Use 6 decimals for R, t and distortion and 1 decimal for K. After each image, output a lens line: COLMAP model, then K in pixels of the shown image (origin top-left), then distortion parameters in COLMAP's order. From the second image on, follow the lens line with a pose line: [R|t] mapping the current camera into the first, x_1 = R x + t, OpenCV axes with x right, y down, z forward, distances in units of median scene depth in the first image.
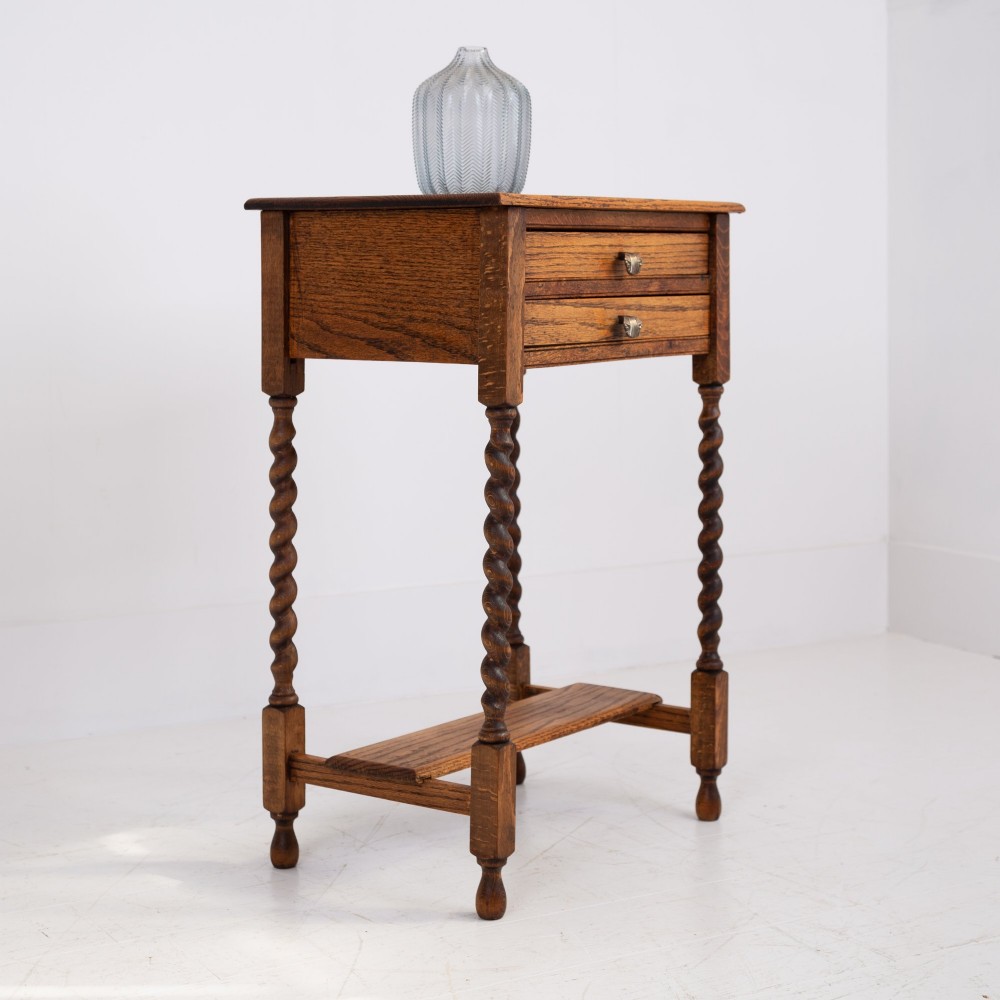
lens RADIAL K [[2003.7, 0, 455.2], [0, 2003.7, 402.9], [0, 0, 1]] dist [-0.000771, 0.000000]
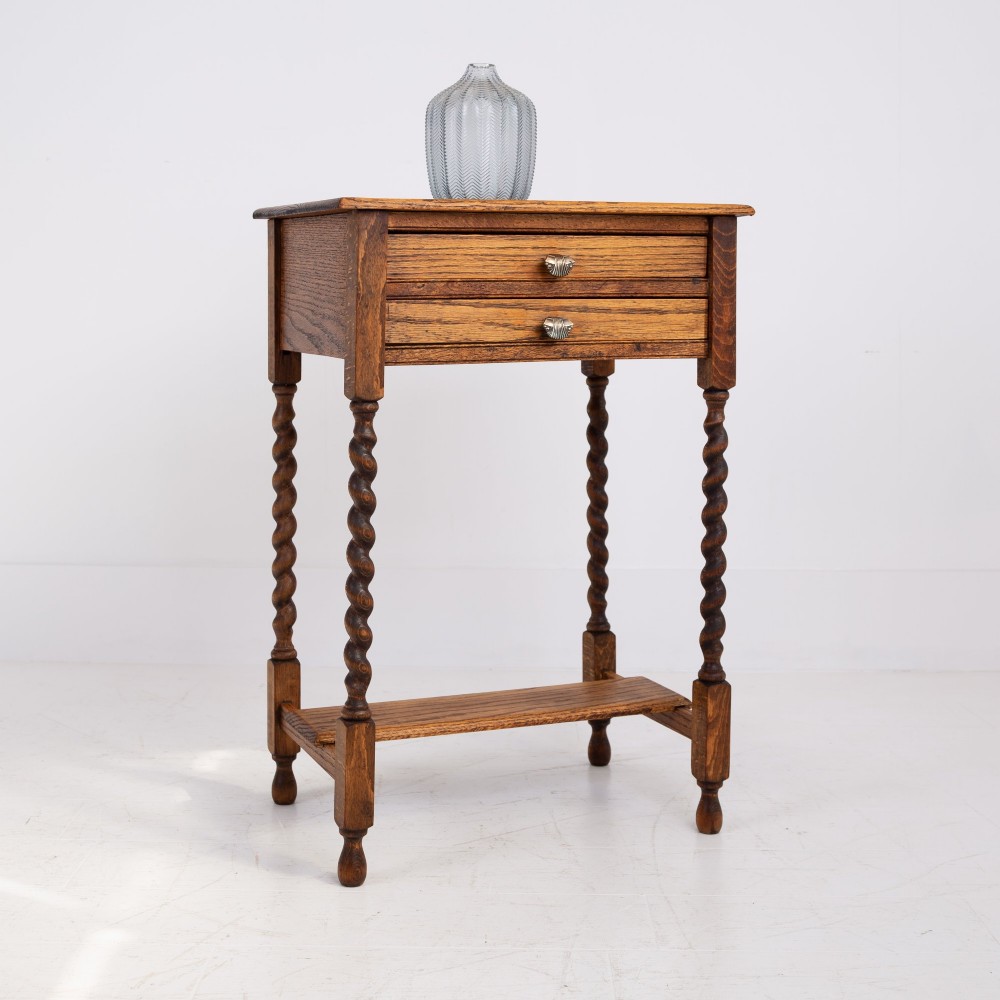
lens RADIAL K [[1572.0, 0, 434.7], [0, 1572.0, 333.3], [0, 0, 1]] dist [-0.054044, 0.000000]
pose [[0.848893, 0.021062, -0.528145, 0.445945], [-0.039525, 0.998938, -0.023692, -0.013901], [0.527085, 0.040986, 0.848823, 0.291633]]
